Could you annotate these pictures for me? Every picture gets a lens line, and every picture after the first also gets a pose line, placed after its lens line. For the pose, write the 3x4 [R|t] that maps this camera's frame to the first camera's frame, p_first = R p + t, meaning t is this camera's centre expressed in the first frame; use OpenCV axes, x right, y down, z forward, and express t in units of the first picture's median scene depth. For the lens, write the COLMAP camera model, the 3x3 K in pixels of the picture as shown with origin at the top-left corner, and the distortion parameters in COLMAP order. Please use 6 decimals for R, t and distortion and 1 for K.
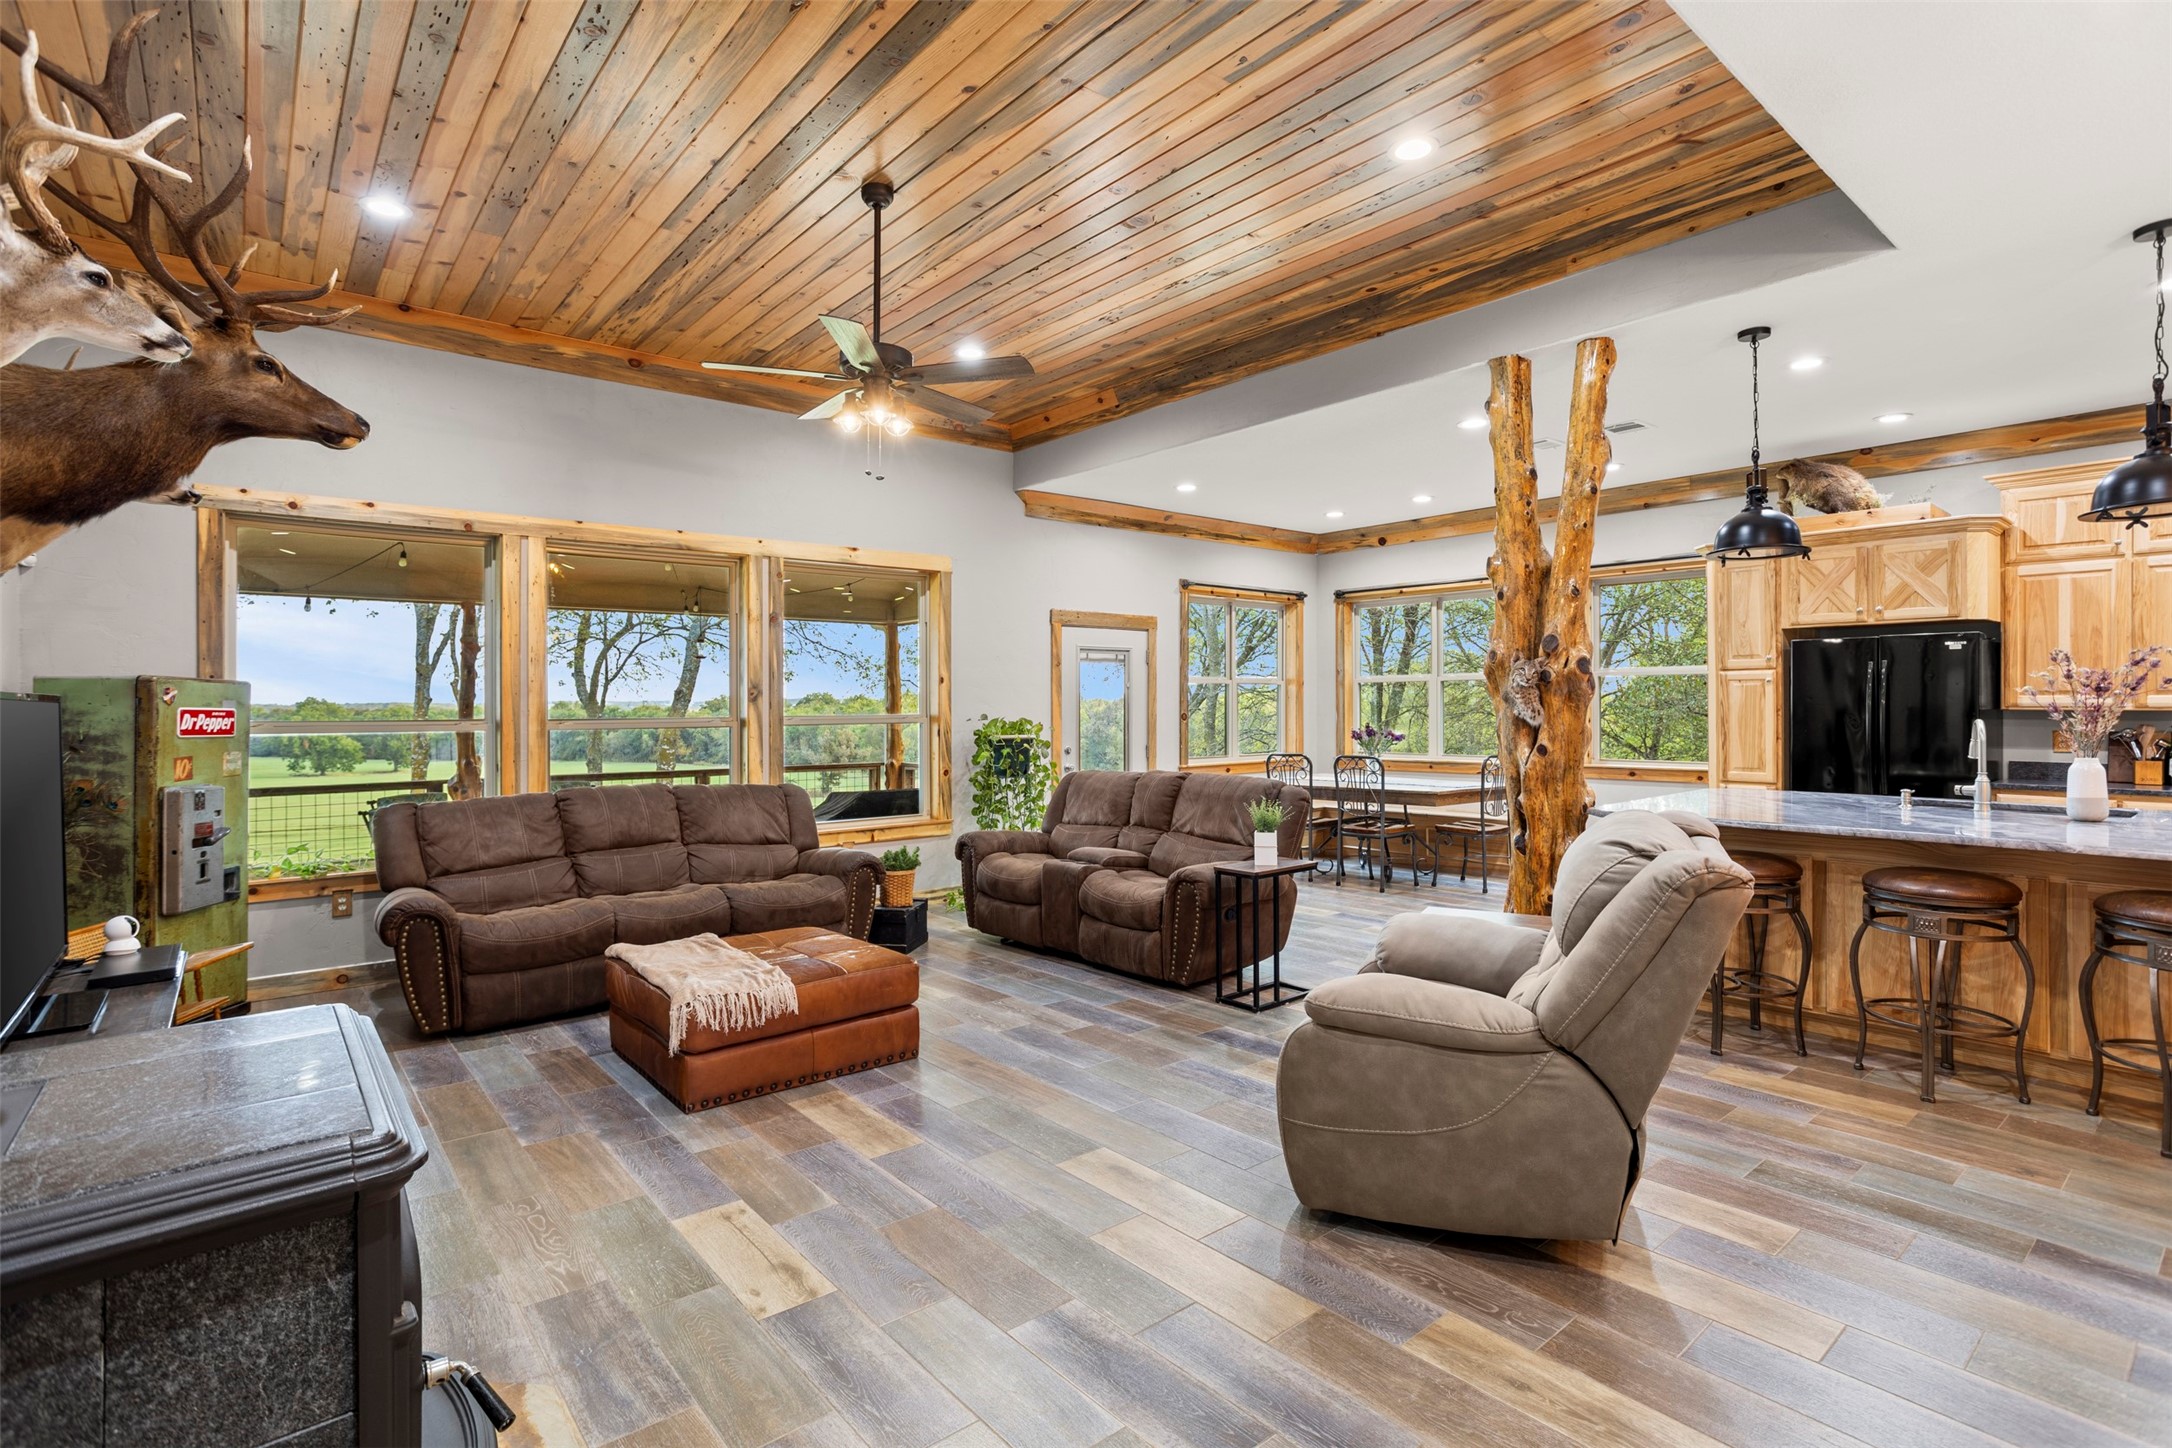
lens RADIAL K [[1048.5, 0, 1081.2], [0, 1048.5, 711.0], [0, 0, 1]] dist [-0.040826, 0.024723]
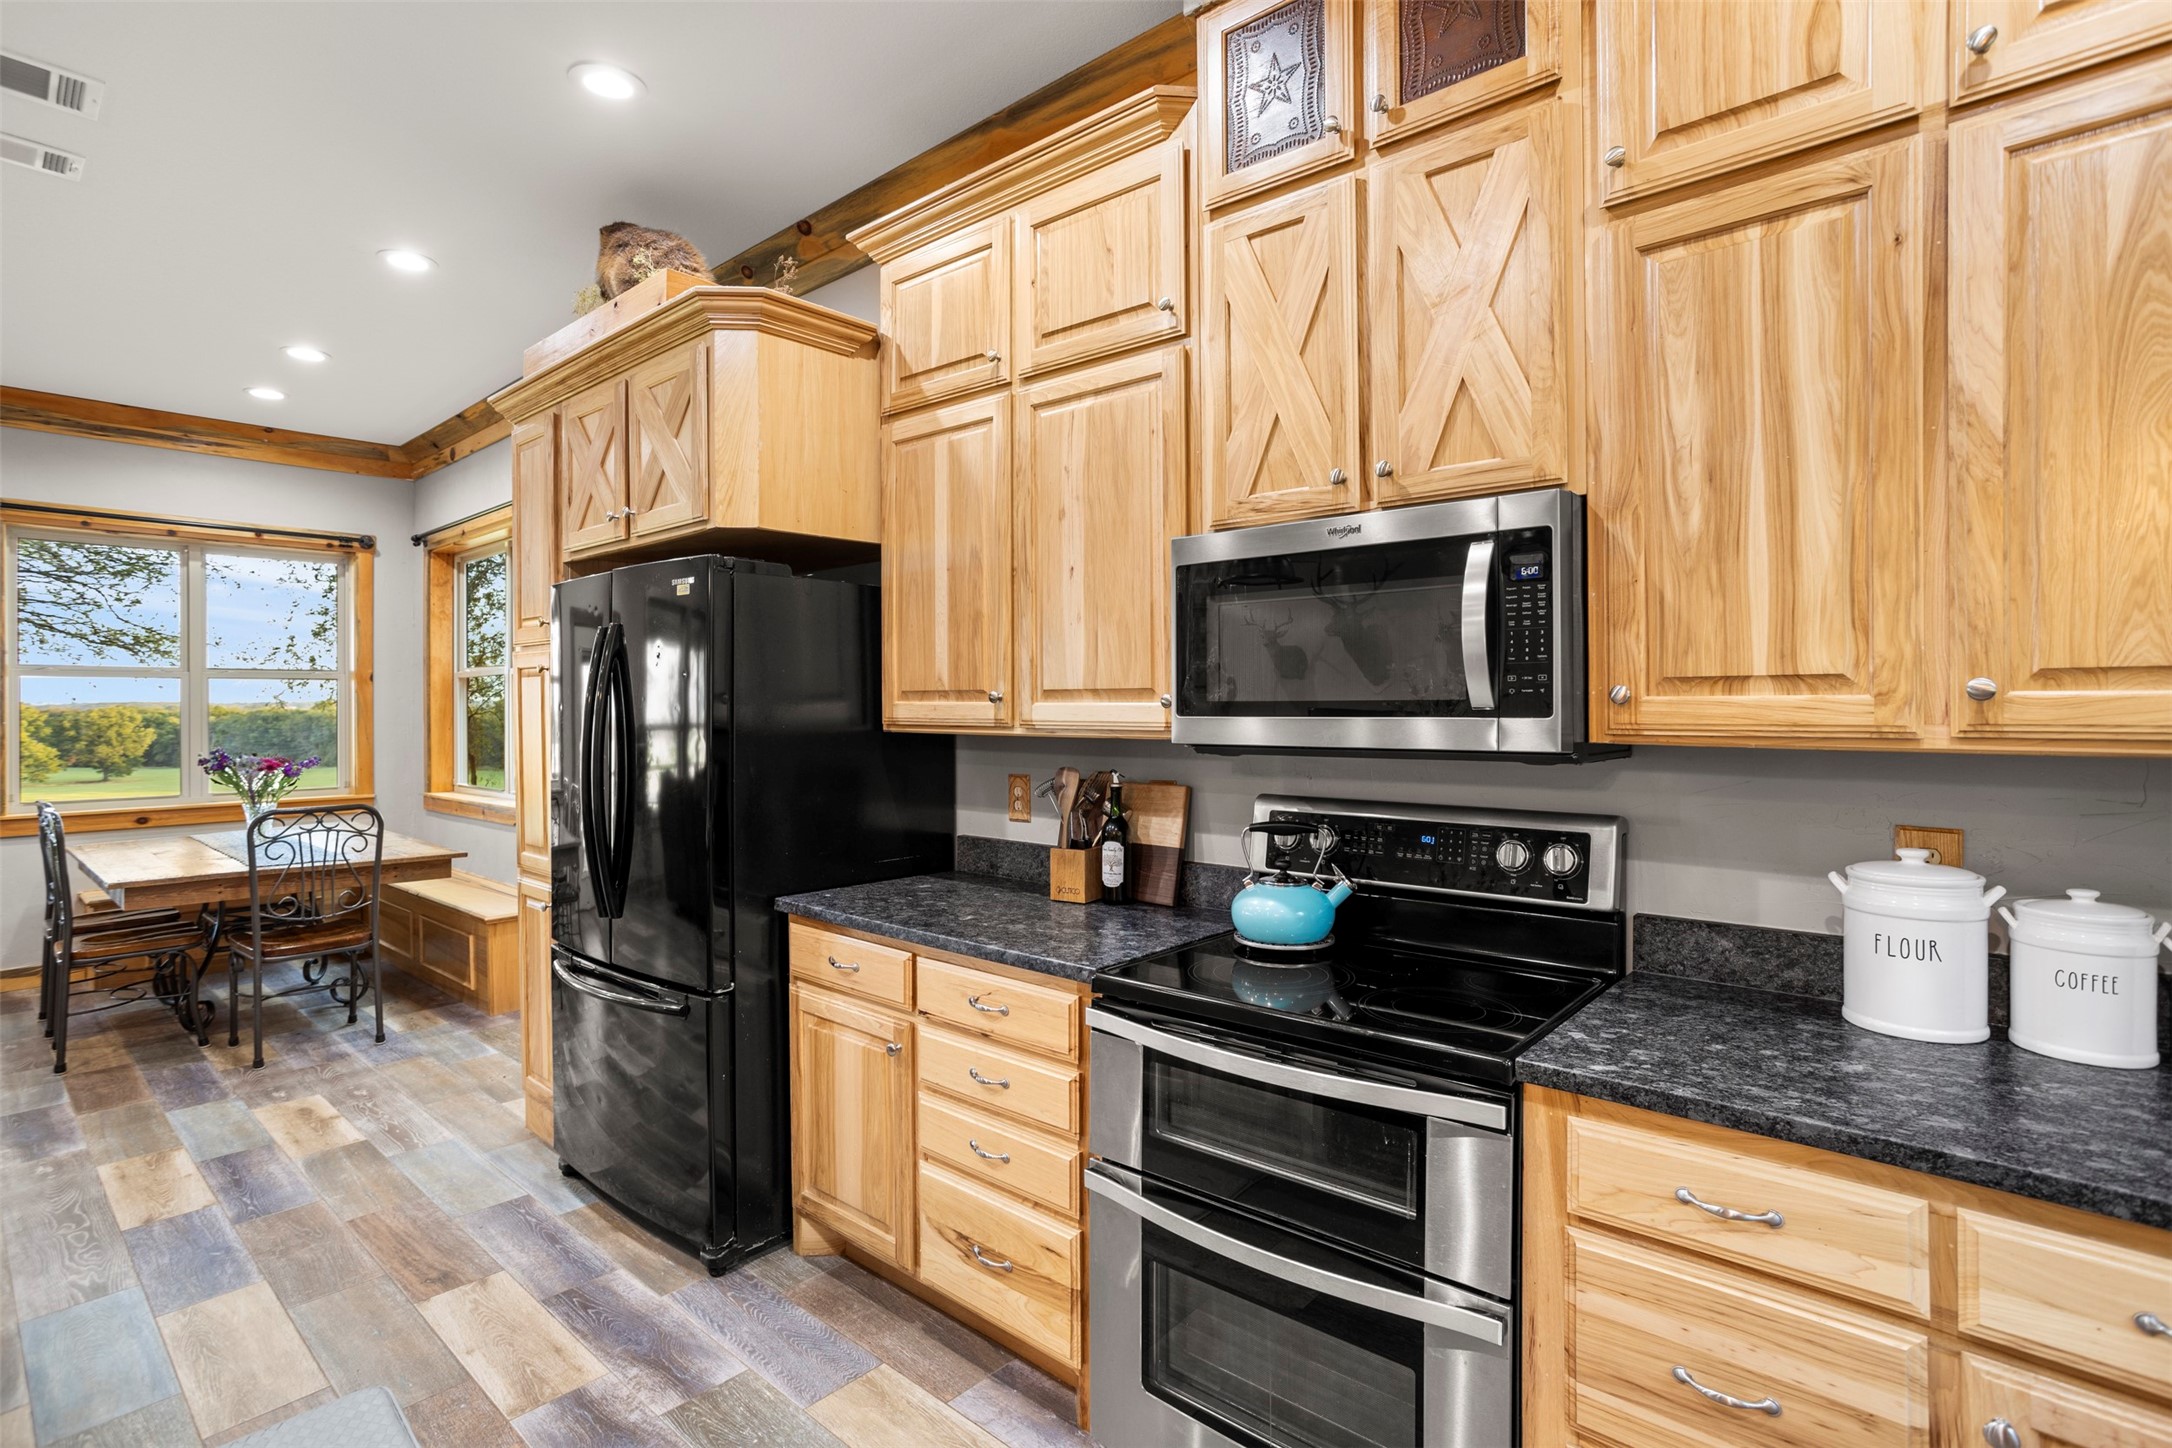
lens RADIAL K [[1048.5, 0, 1088.3], [0, 1048.5, 709.2], [0, 0, 1]] dist [-0.040826, 0.024723]
pose [[0.988062, -0.000670, 0.154054, 1.115424], [0.000919, 0.999998, -0.001549, -0.012389], [-0.154053, 0.001672, 0.988061, 0.629407]]
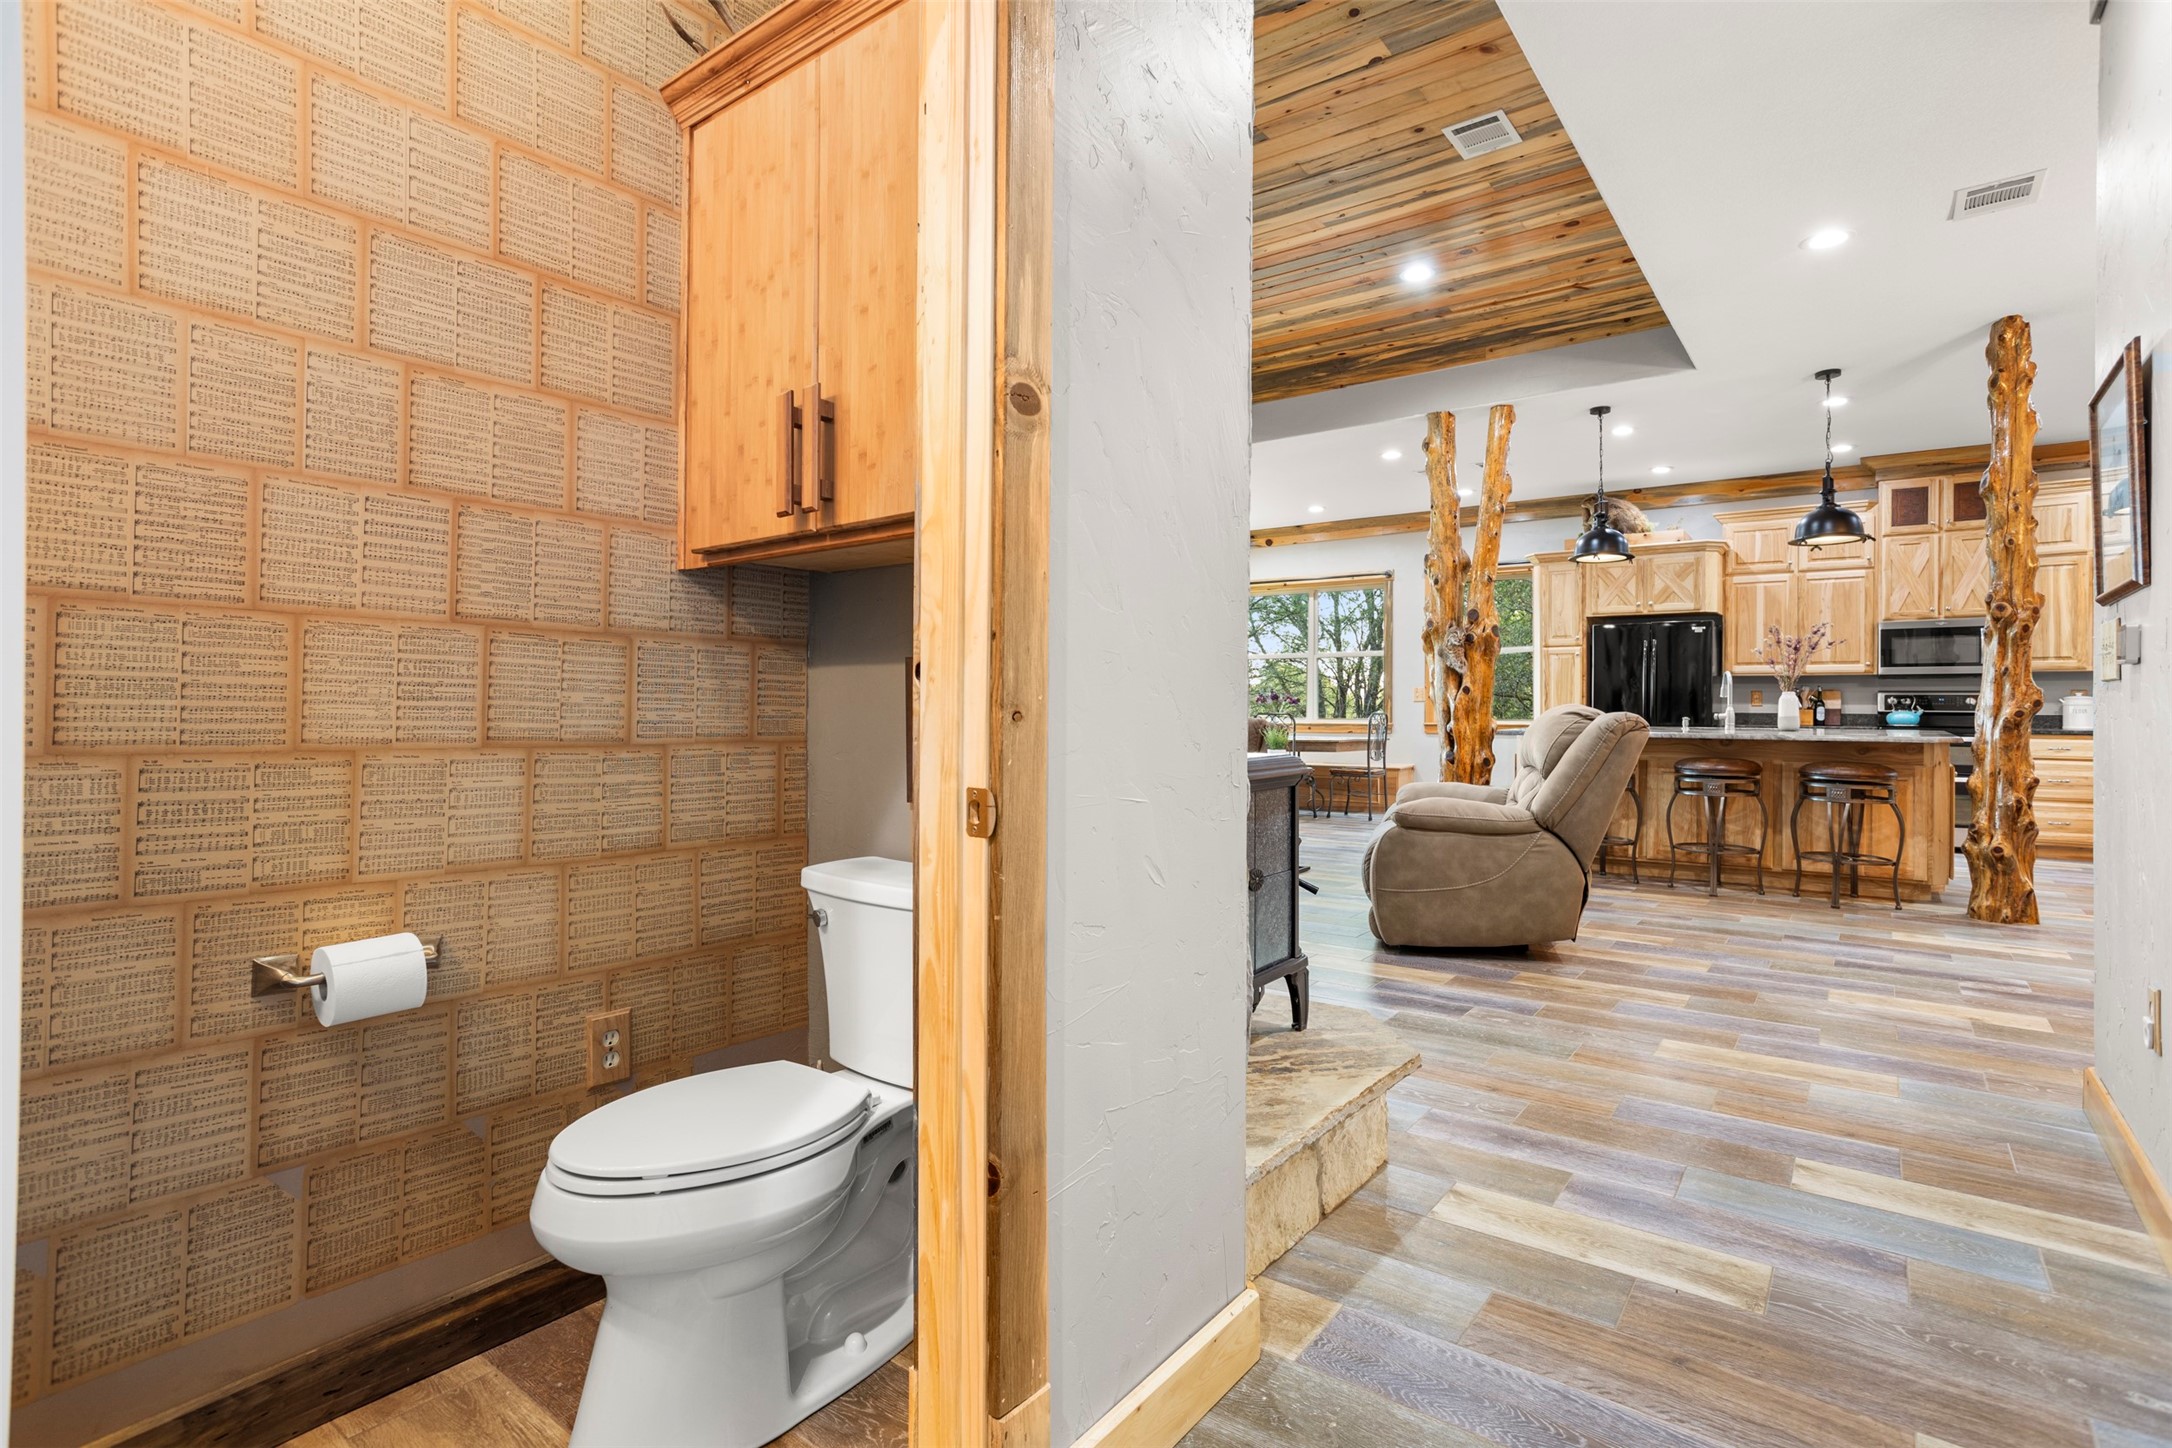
lens RADIAL K [[1048.5, 0, 1086.6], [0, 1048.5, 710.7], [0, 0, 1]] dist [-0.040826, 0.024723]
pose [[0.975465, 0.007060, 0.220043, -0.363052], [-0.007114, 0.999975, -0.000548, 0.067511], [-0.220042, -0.001031, 0.975490, -0.270226]]
